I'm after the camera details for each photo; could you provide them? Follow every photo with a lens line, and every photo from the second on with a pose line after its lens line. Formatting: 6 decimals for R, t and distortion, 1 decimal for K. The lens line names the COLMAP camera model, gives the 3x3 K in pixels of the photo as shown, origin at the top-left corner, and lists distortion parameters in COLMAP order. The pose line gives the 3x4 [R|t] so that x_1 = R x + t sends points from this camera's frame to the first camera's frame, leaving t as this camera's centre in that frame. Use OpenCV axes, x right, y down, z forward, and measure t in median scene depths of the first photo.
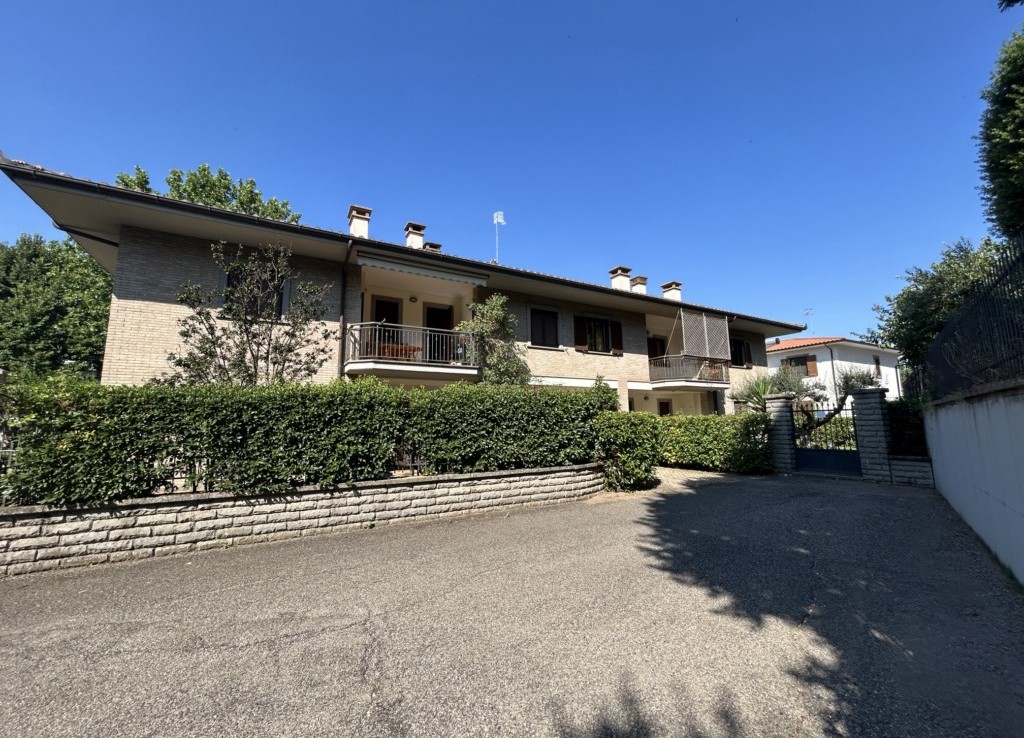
lens RADIAL K [[417.4, 0, 511.6], [0, 417.4, 366.0], [0, 0, 1]] dist [-0.002445, 0.000849]
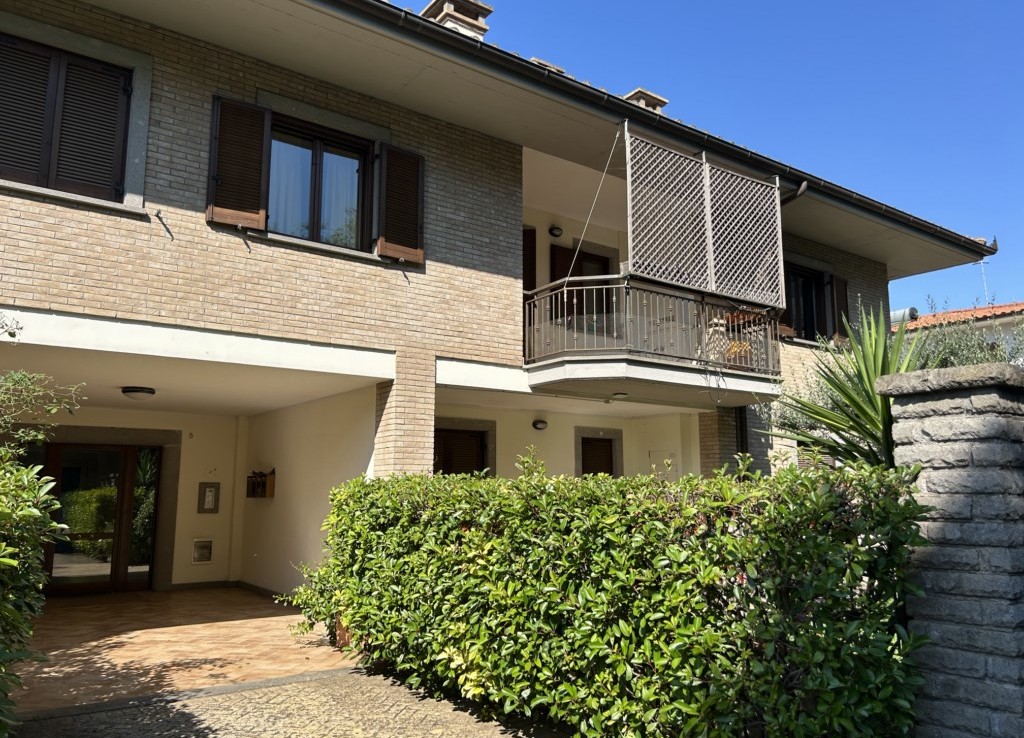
lens RADIAL K [[786.6, 0, 512.0], [0, 786.6, 369.0], [0, 0, 1]] dist [0.035816, -0.001408]
pose [[0.993713, 0.032636, 0.107100, 0.270392], [-0.030731, 0.999340, -0.019389, 0.053261], [-0.107662, 0.015976, 0.994059, 0.447873]]
